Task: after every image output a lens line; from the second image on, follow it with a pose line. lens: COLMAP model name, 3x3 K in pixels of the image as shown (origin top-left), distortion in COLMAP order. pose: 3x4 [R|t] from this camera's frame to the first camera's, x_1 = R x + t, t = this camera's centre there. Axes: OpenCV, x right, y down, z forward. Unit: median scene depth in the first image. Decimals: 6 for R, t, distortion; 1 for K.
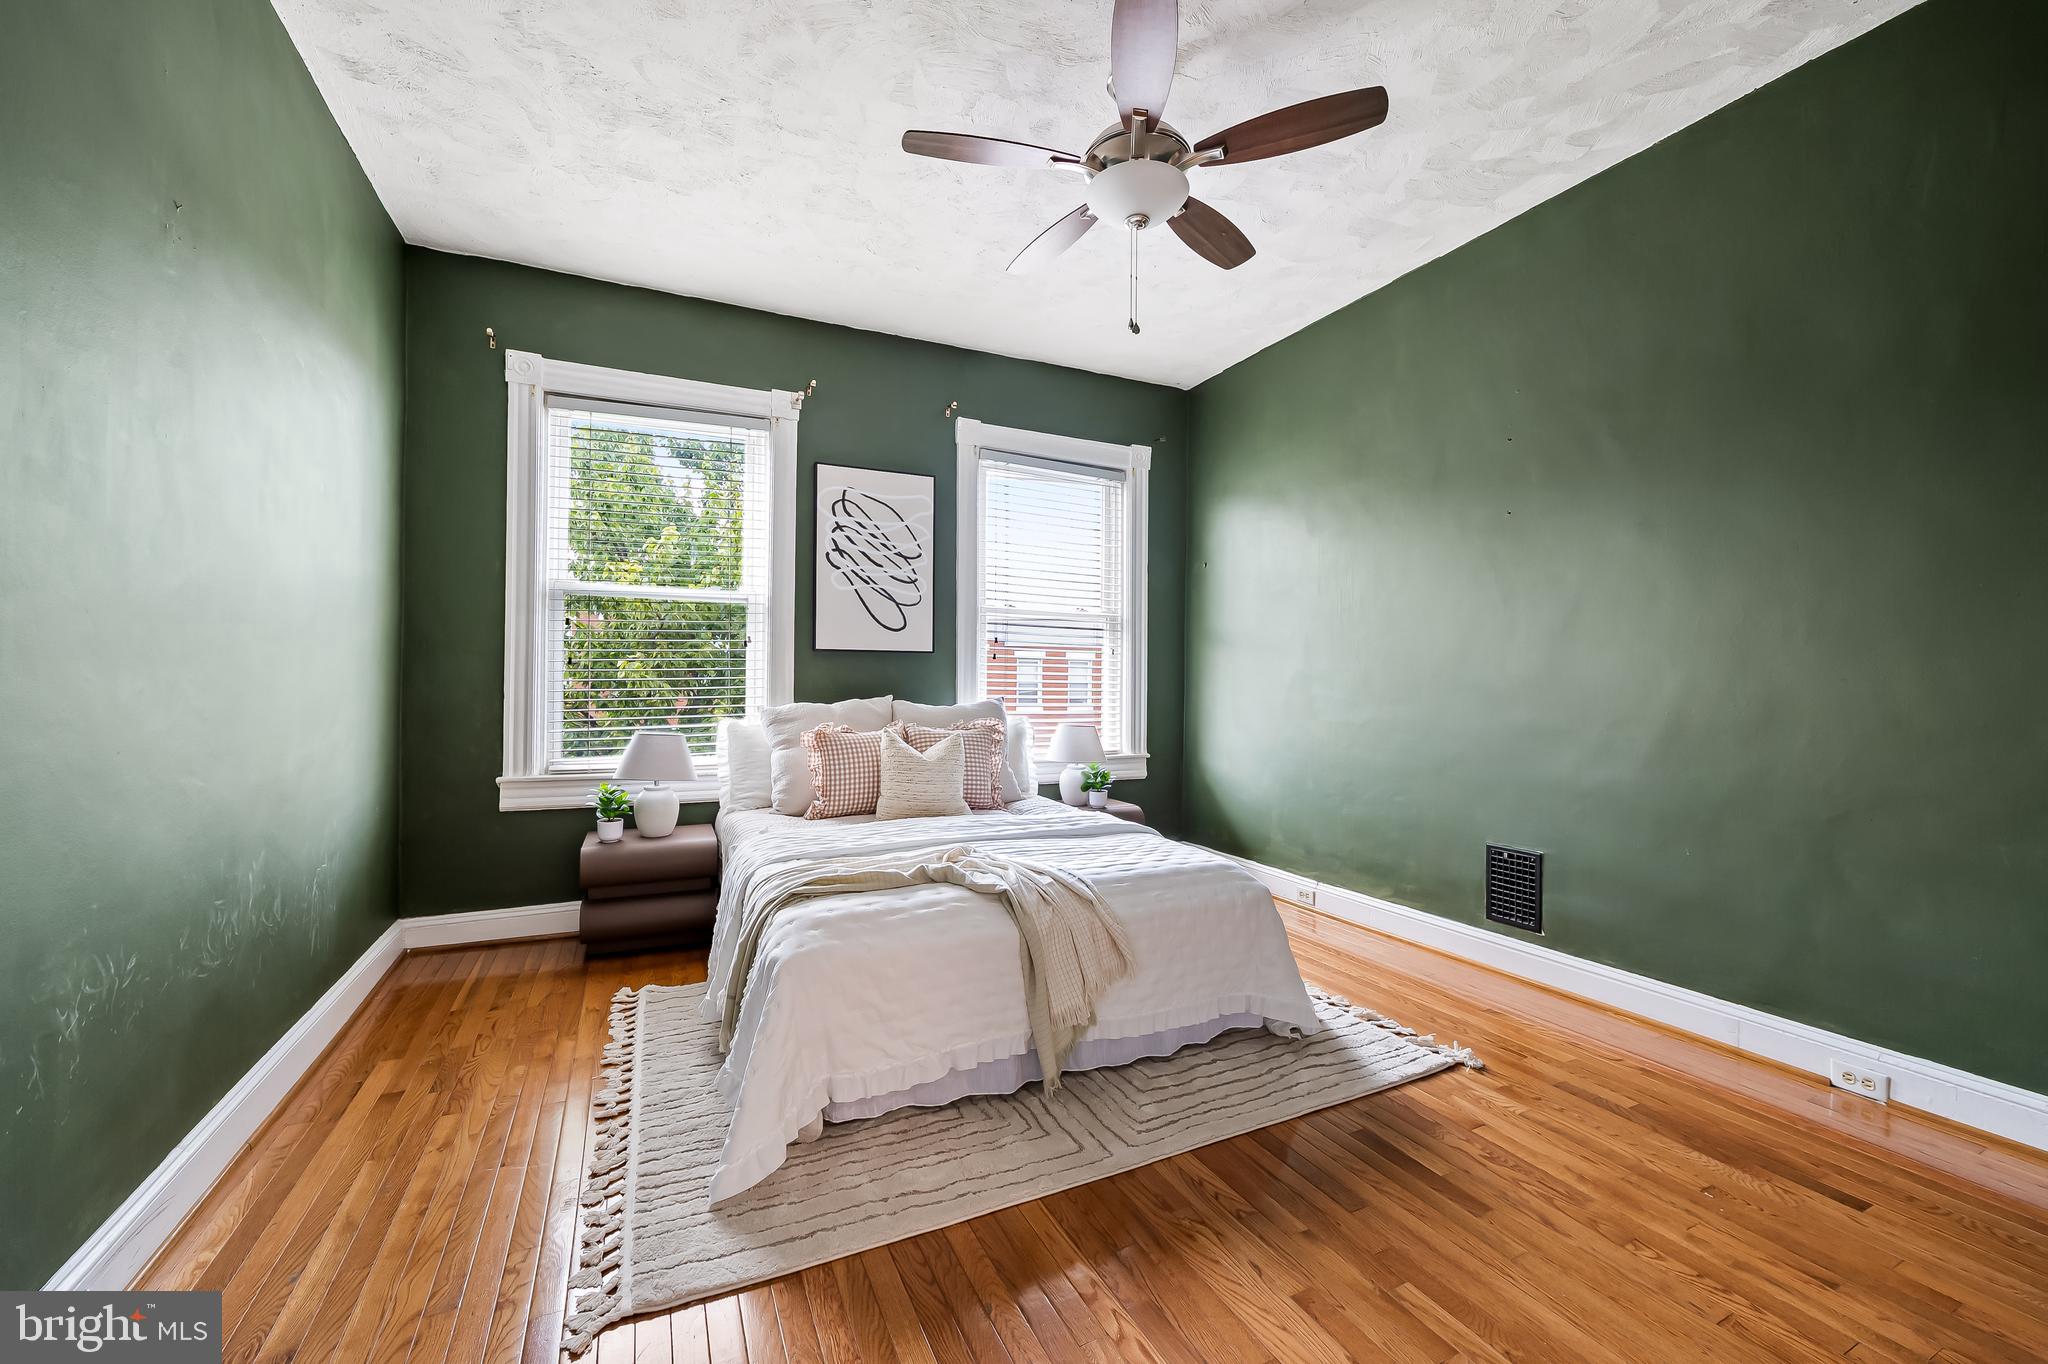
lens RADIAL K [[825.9, 0, 1050.9], [0, 825.9, 663.4], [0, 0, 1]] dist [-0.006682, -0.001021]
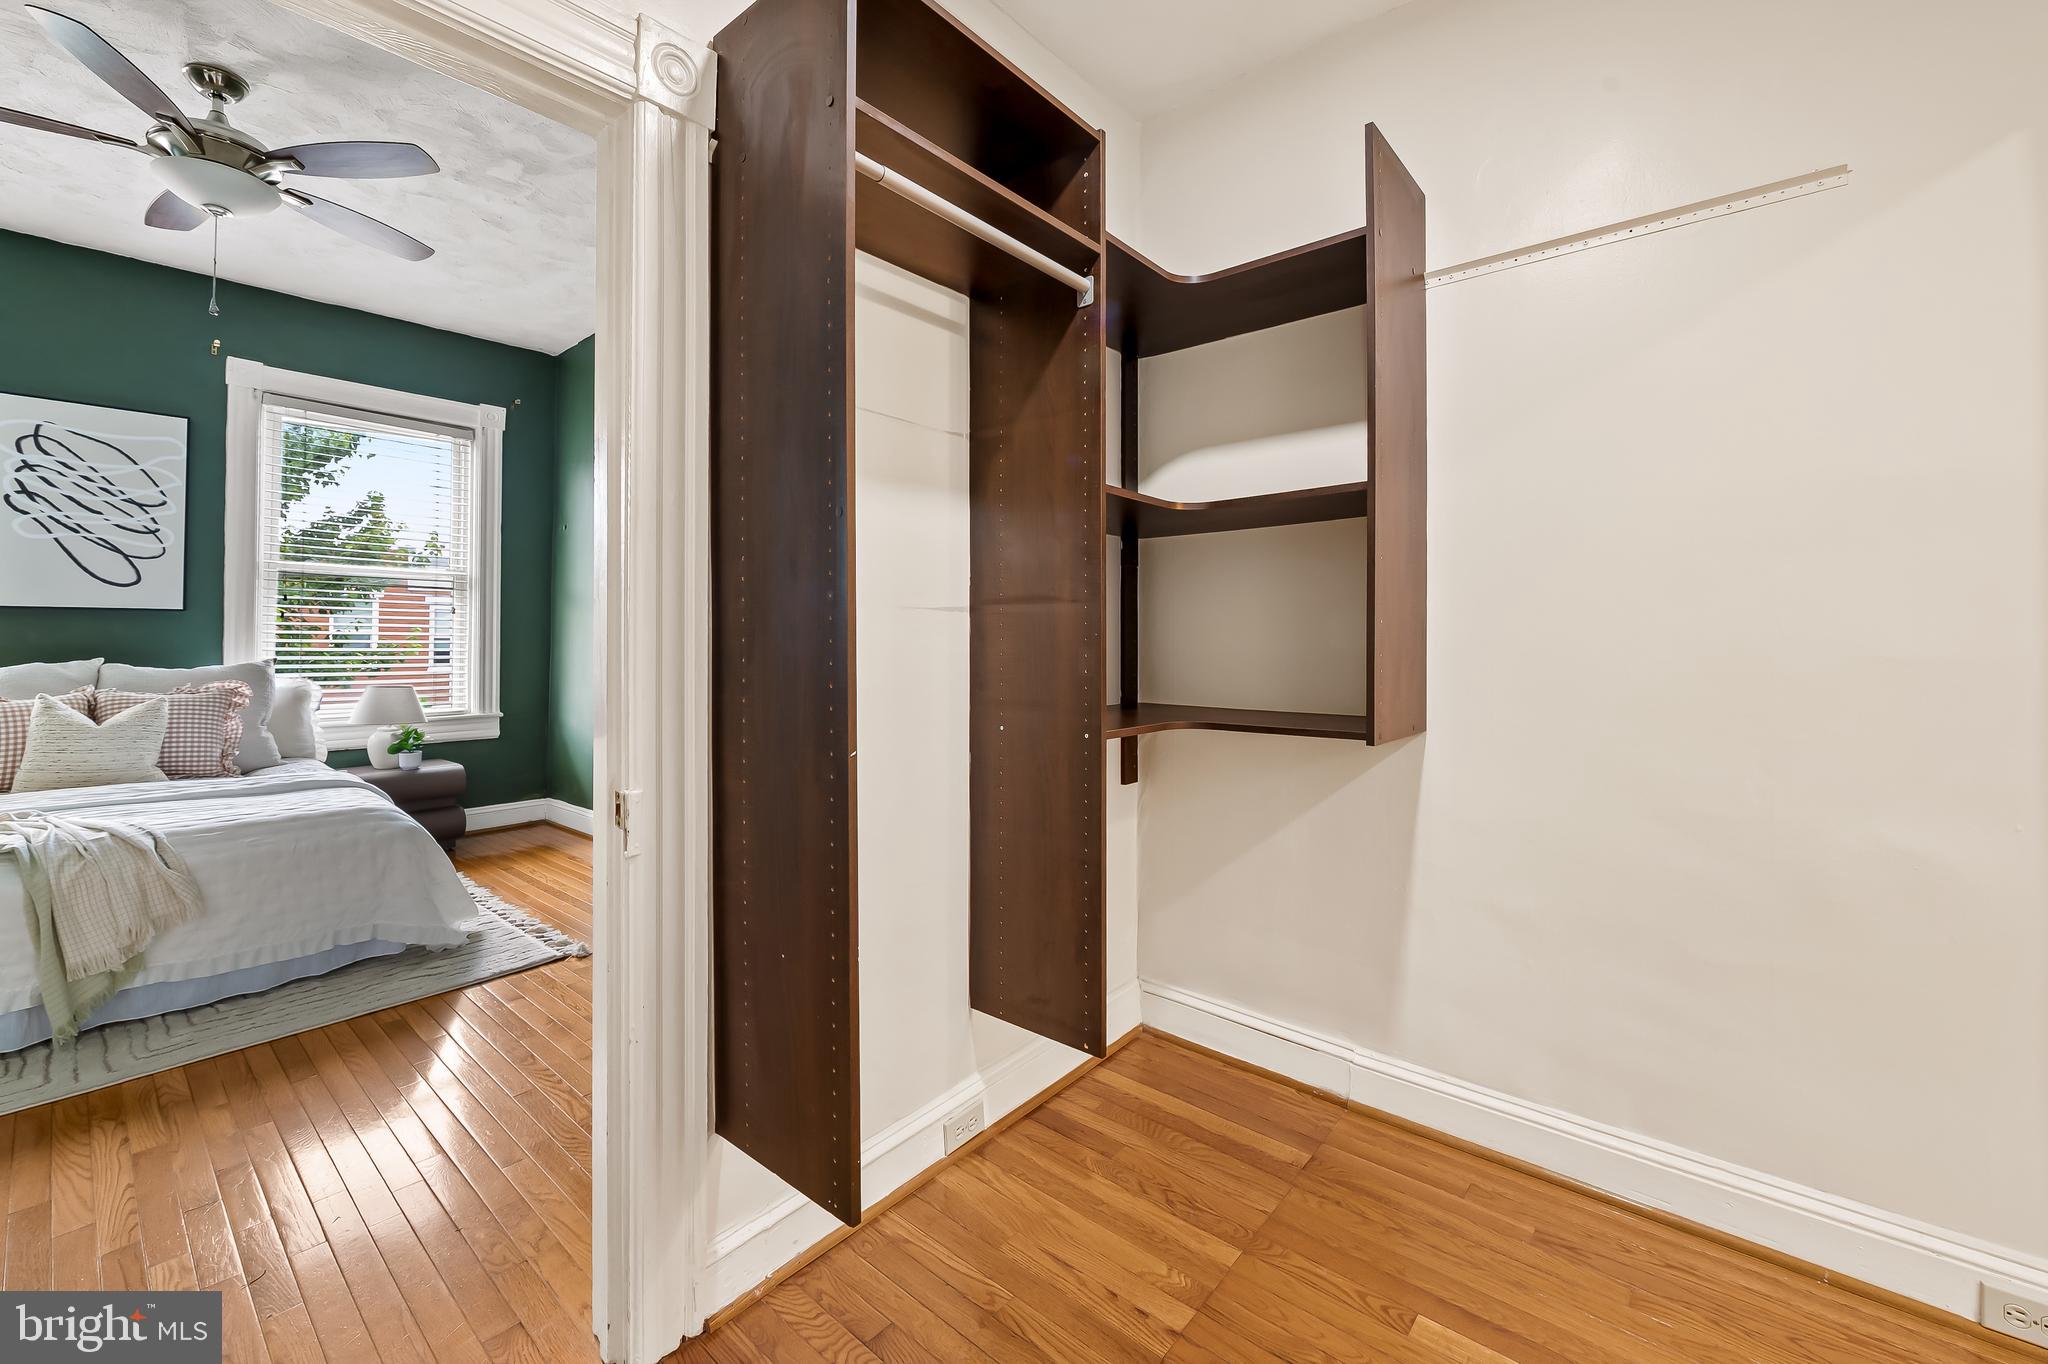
lens RADIAL K [[825.9, 0, 1036.5], [0, 825.9, 624.0], [0, 0, 1]] dist [-0.006682, -0.001021]
pose [[0.914049, 0.001183, 0.405601, 0.364636], [-0.001246, 0.999999, -0.000110, 0.000484], [-0.405601, -0.000405, 0.914050, -0.217395]]
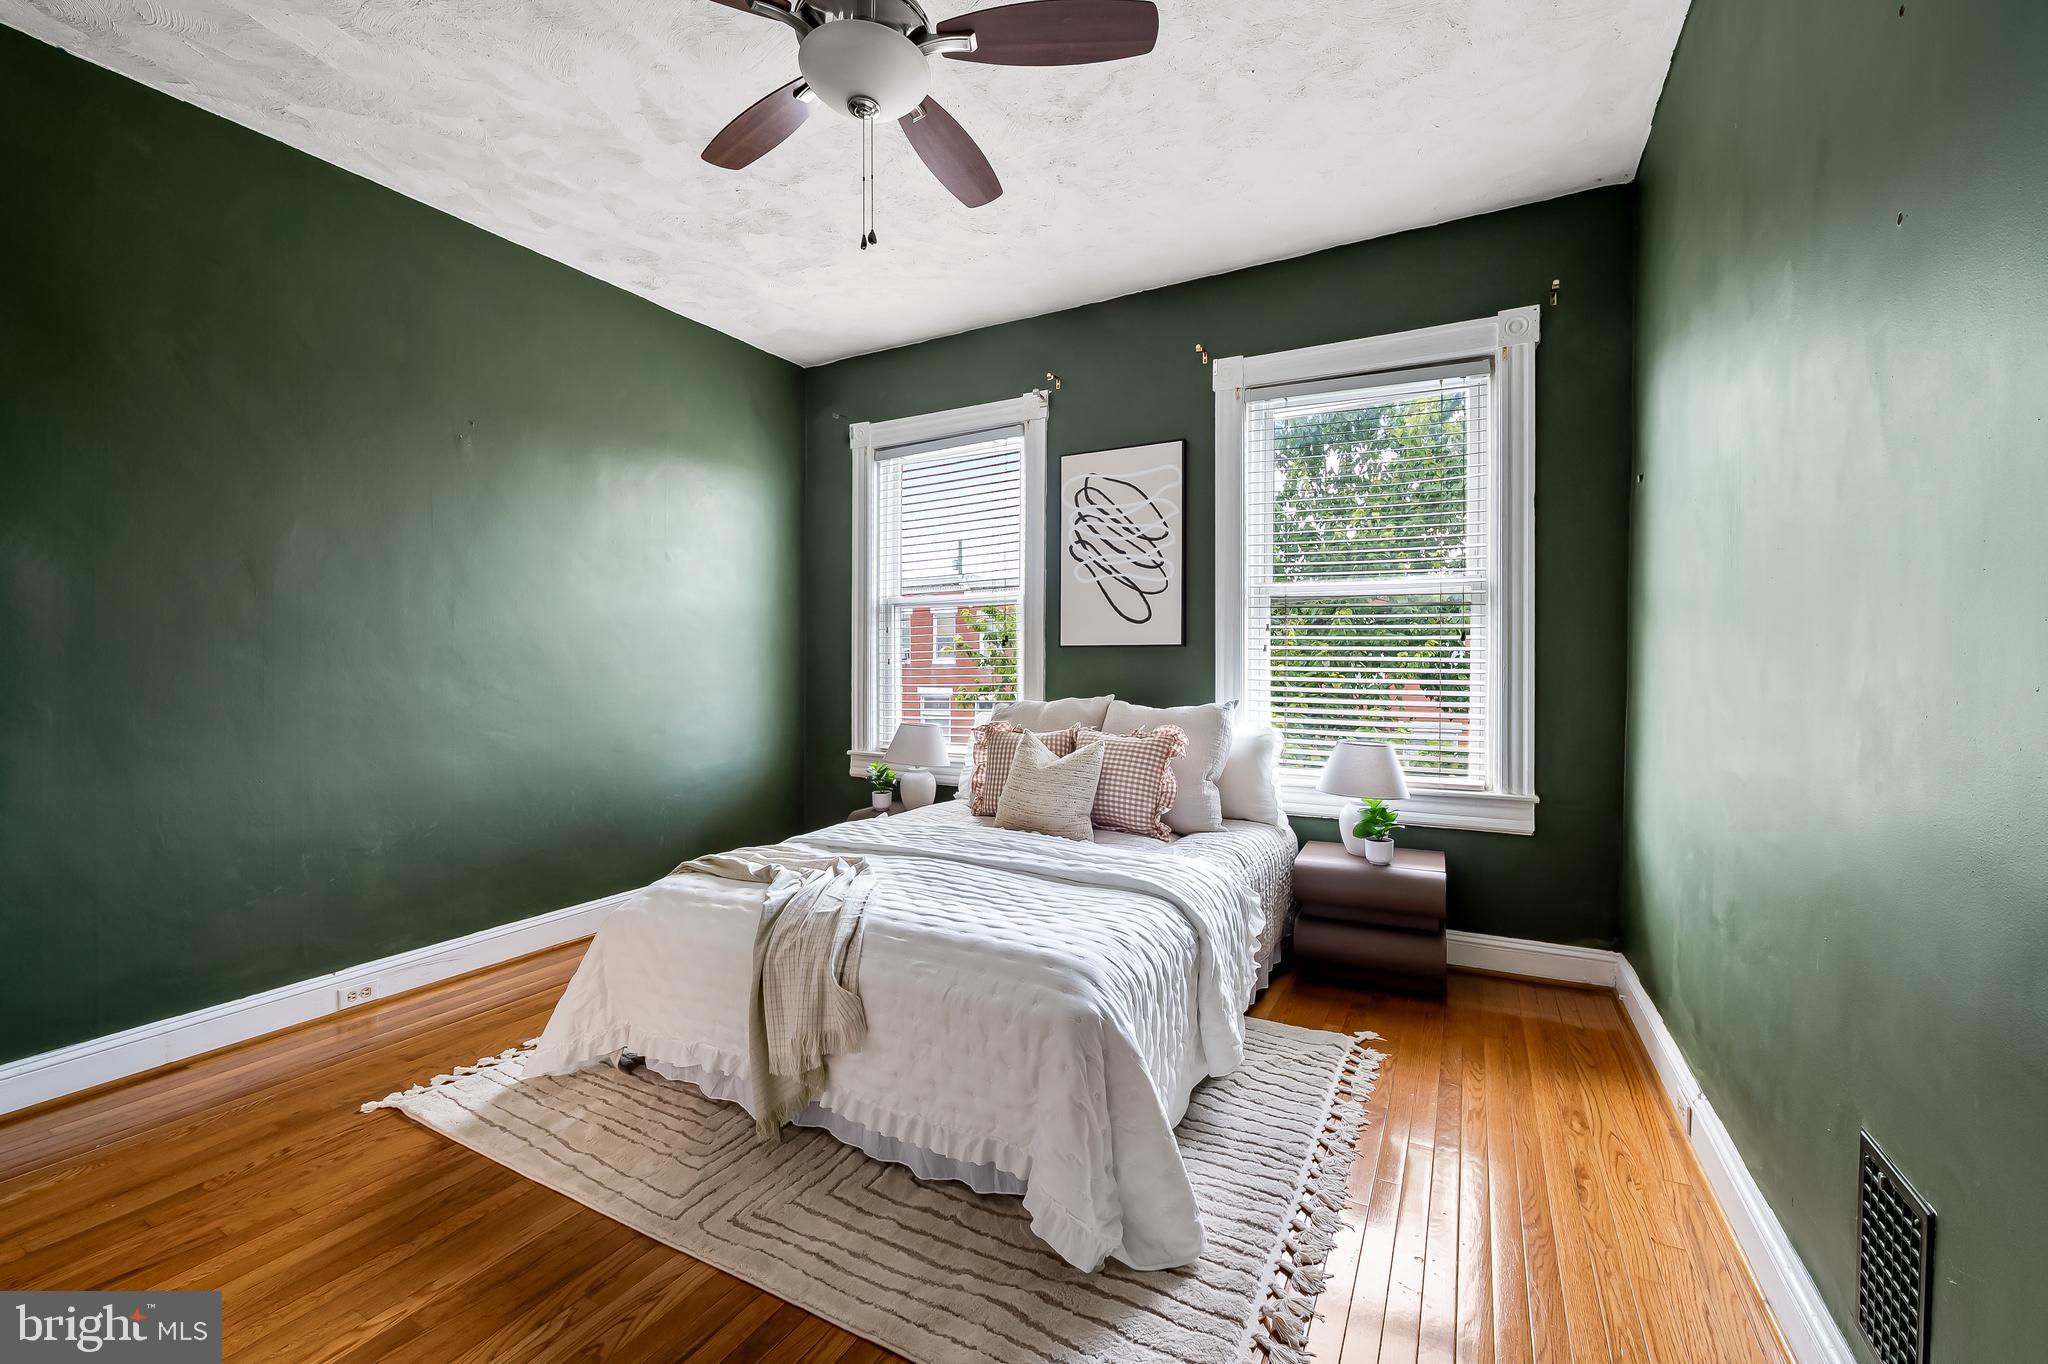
lens RADIAL K [[825.9, 0, 1008.1], [0, 825.9, 671.1], [0, 0, 1]] dist [-0.006682, -0.001021]
pose [[0.578653, 0.000451, -0.815574, 0.470069], [0.016412, 0.999791, 0.012198, -0.000177], [0.815409, -0.020443, 0.578524, 0.369081]]
